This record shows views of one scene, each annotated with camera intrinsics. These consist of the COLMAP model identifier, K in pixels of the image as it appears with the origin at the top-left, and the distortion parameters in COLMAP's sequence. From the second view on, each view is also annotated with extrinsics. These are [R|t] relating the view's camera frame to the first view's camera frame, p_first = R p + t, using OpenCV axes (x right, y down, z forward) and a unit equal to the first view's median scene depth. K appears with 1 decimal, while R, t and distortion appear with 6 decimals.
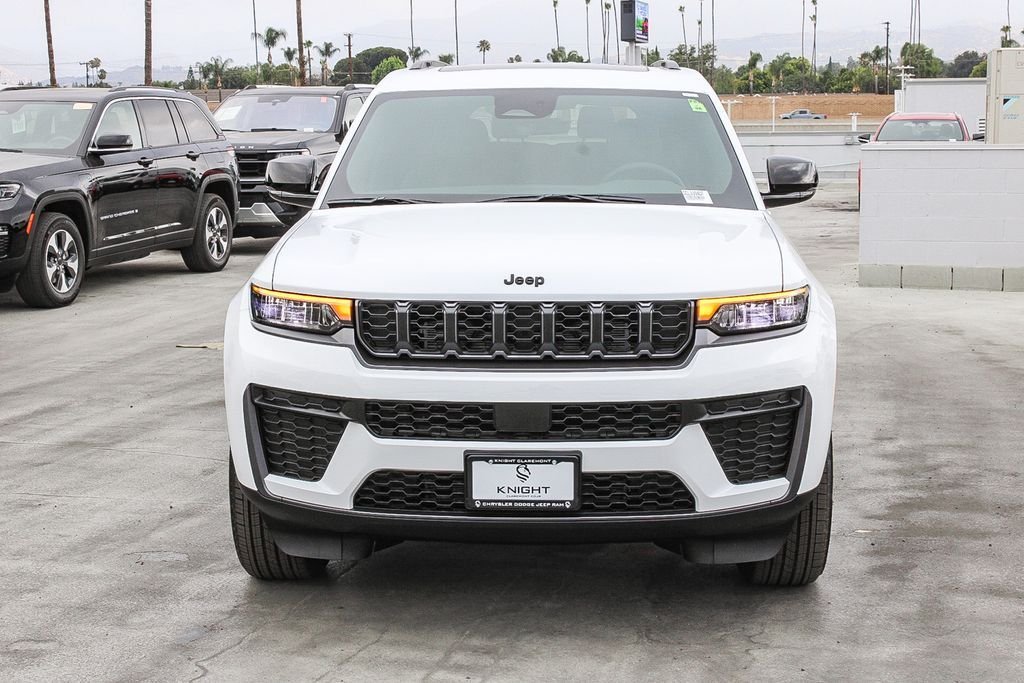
lens RADIAL K [[1539.5, 0, 512.0], [0, 1539.5, 341.5], [0, 0, 1]] dist [0.027181, 0.071837]
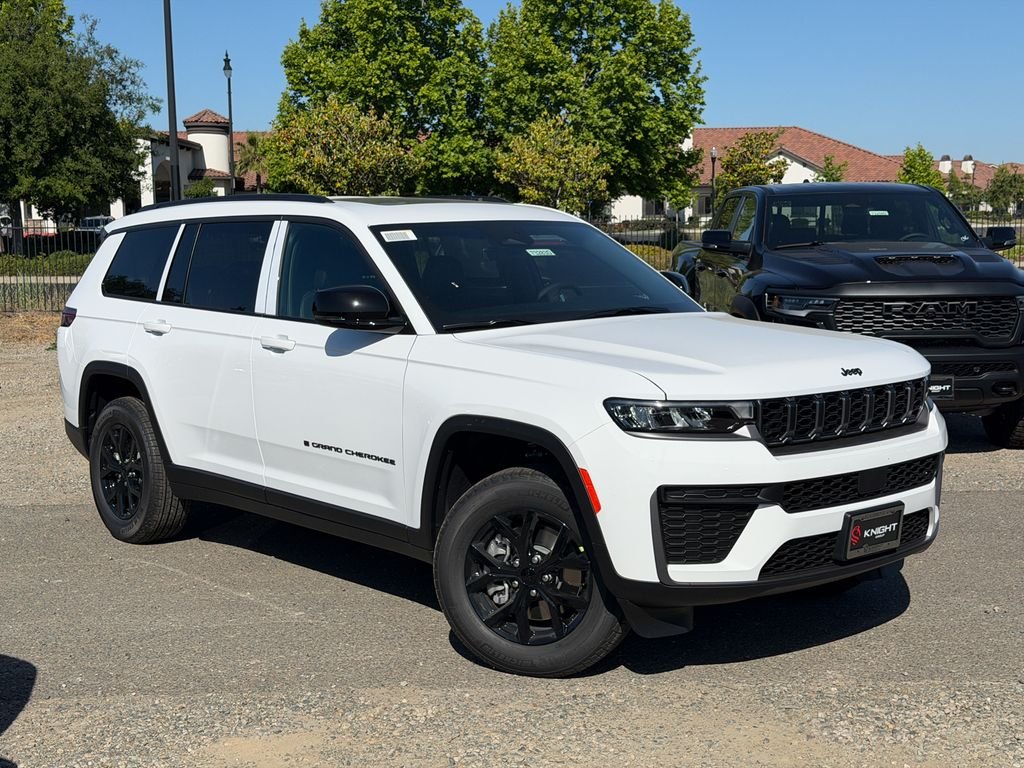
lens RADIAL K [[1404.5, 0, 512.0], [0, 1404.5, 384.0], [0, 0, 1]] dist [0.136023, -0.113481]
pose [[0.731687, -0.075646, 0.677430, -0.972159], [0.107739, 0.994165, -0.005353, -0.053231], [-0.673072, 0.076902, 0.735568, 0.336580]]
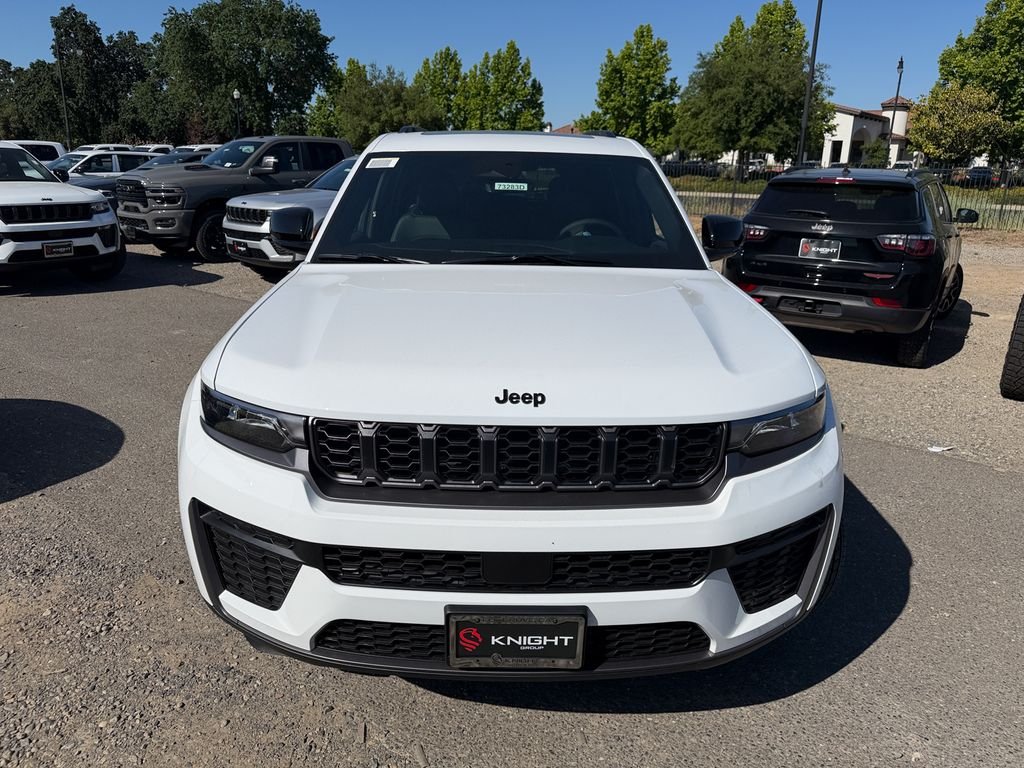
lens RADIAL K [[730.2, 0, 512.0], [0, 730.2, 384.0], [0, 0, 1]] dist [-0.004920, 0.000843]
pose [[0.997619, 0.006385, 0.068663, -0.022354], [-0.016091, 0.989772, 0.141745, -0.100039], [-0.067056, -0.142512, 0.987519, 0.624717]]
